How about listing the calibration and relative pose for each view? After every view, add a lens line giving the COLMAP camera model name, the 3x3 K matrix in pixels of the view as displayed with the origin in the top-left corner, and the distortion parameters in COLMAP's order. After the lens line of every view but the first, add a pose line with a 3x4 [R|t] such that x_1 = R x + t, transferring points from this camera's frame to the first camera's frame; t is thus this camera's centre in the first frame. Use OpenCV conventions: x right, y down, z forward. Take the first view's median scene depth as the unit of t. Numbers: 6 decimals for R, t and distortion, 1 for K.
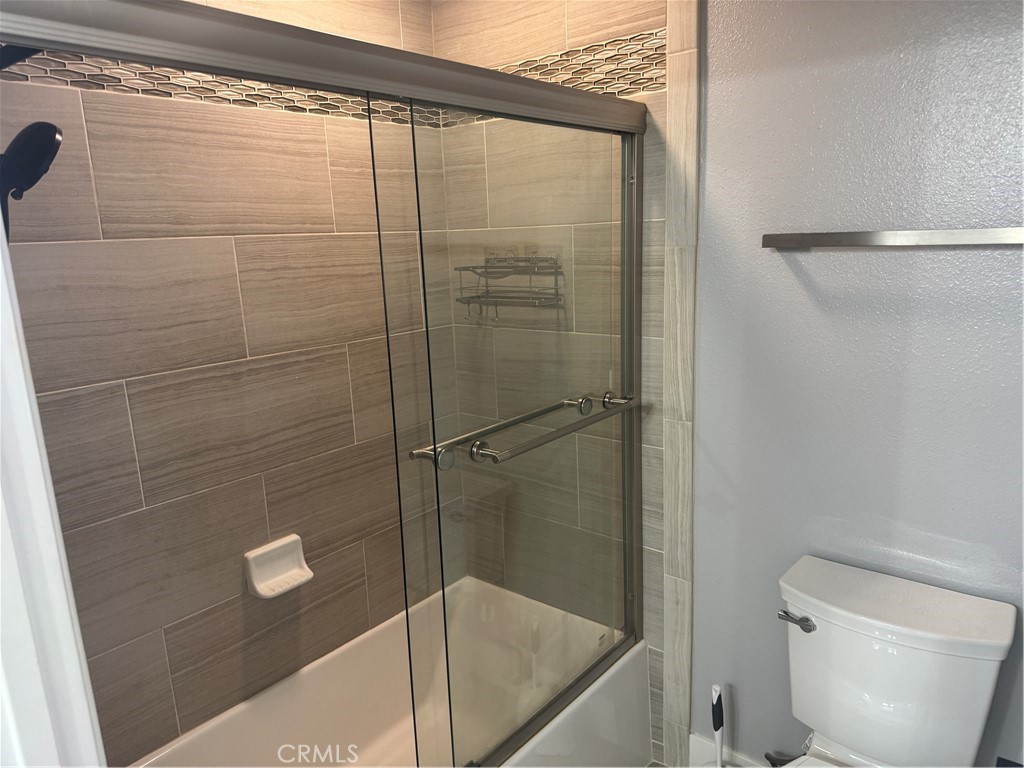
lens RADIAL K [[722.6, 0, 510.3], [0, 722.6, 389.8], [0, 0, 1]] dist [0.069732, -0.097487]
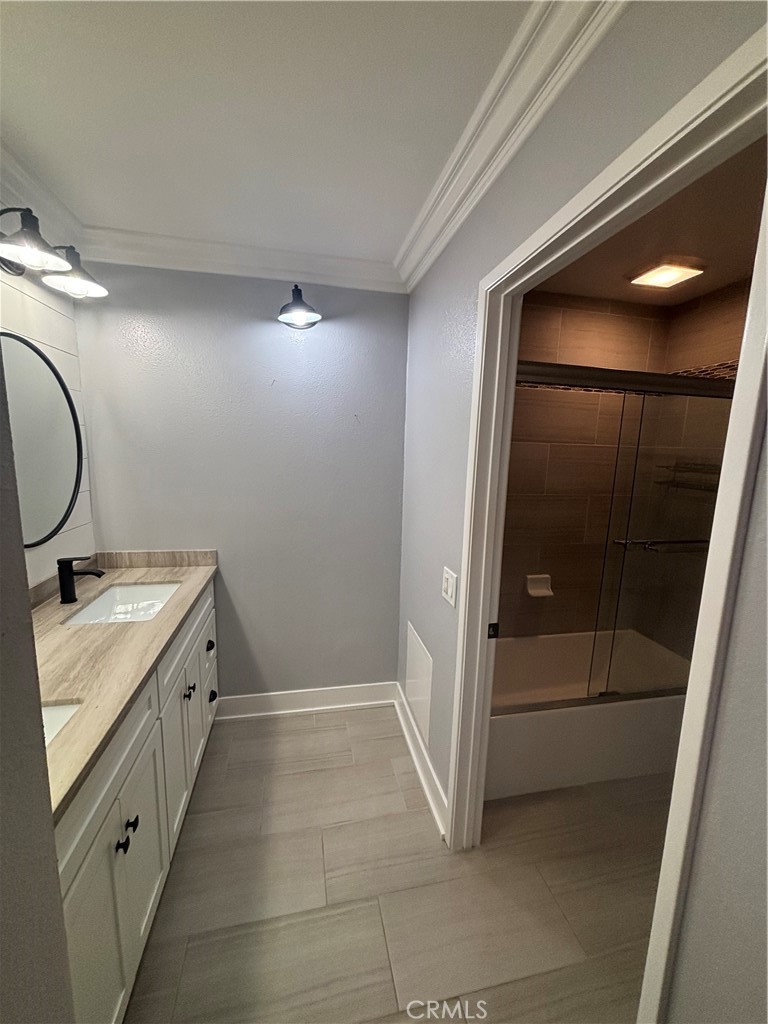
lens RADIAL K [[405.7, 0, 388.5], [0, 405.7, 513.8], [0, 0, 1]] dist [-0.012839, -0.000043]
pose [[0.779780, 0.170805, -0.602303, 0.041504], [-0.187202, 0.981661, 0.036022, 0.060772], [0.597410, 0.084663, 0.797455, -0.316422]]
